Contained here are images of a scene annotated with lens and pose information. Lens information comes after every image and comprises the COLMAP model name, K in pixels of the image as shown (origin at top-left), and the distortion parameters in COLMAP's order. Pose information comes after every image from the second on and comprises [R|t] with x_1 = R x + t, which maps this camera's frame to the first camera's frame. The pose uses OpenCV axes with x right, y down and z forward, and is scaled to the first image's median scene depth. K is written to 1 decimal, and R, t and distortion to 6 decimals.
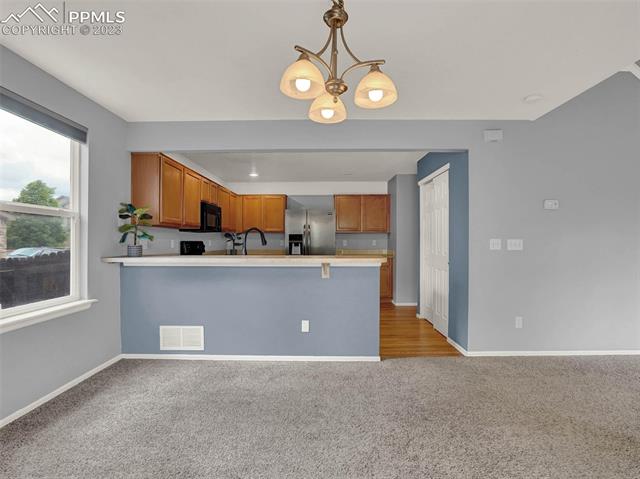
lens RADIAL K [[361.2, 0, 320.0], [0, 361.2, 239.5], [0, 0, 1]] dist [-0.000473, -0.000009]
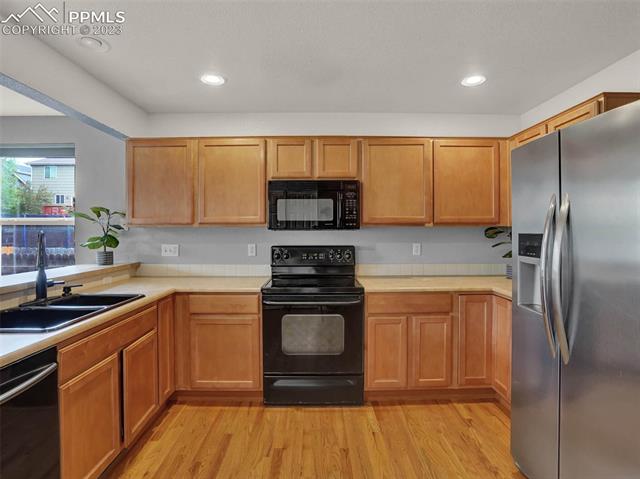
lens RADIAL K [[354.4, 0, 321.3], [0, 354.4, 229.2], [0, 0, 1]] dist [-0.006722, -0.000351]
pose [[0.036090, -0.002121, -0.999346, 0.195607], [0.009697, 0.999951, -0.001772, -0.018194], [0.999301, -0.009627, 0.036109, 0.830207]]
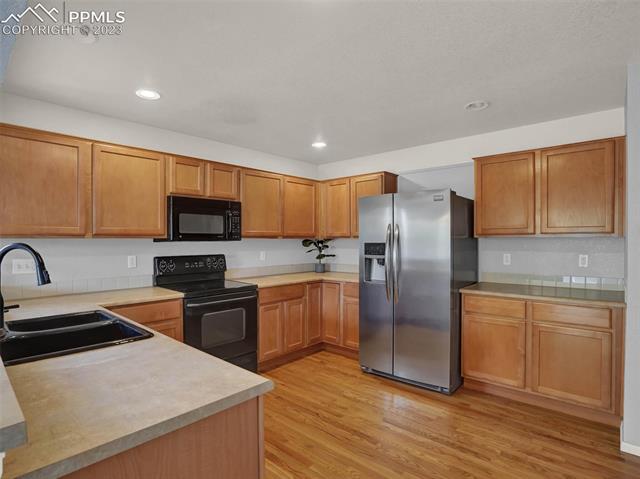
lens RADIAL K [[361.2, 0, 320.0], [0, 361.2, 239.5], [0, 0, 1]] dist [-0.000473, -0.000009]
pose [[0.756539, -0.003324, -0.653941, 0.219568], [0.008326, 0.999955, 0.004549, -0.021722], [0.653896, -0.008886, 0.756532, 0.544590]]
